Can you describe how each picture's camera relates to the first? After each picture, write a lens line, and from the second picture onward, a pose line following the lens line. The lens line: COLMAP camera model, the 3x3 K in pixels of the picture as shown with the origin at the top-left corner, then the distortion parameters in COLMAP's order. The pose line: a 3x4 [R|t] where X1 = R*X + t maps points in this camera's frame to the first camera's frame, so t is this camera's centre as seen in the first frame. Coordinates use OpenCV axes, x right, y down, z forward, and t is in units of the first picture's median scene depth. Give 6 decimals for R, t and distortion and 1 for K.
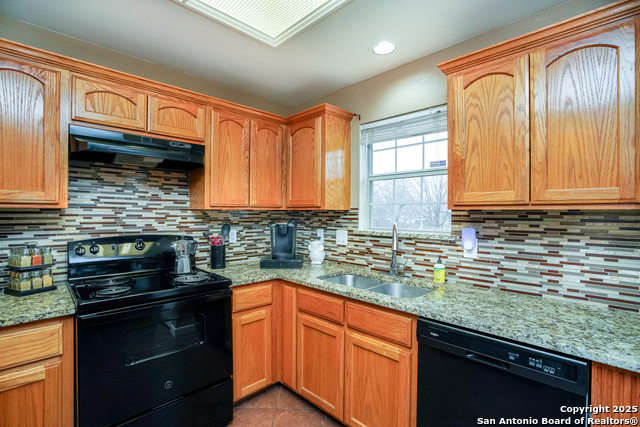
lens RADIAL K [[298.2, 0, 317.5], [0, 298.2, 211.8], [0, 0, 1]] dist [-0.070403, 0.028898]
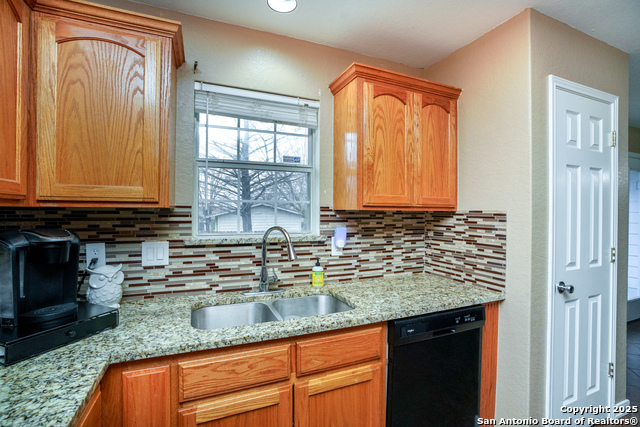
lens RADIAL K [[298.2, 0, 317.5], [0, 298.2, 211.8], [0, 0, 1]] dist [-0.070403, 0.028898]
pose [[0.361602, -0.001347, 0.932332, -0.387987], [-0.005553, 0.999978, 0.003599, -0.002702], [-0.932316, -0.006479, 0.361587, 0.525393]]
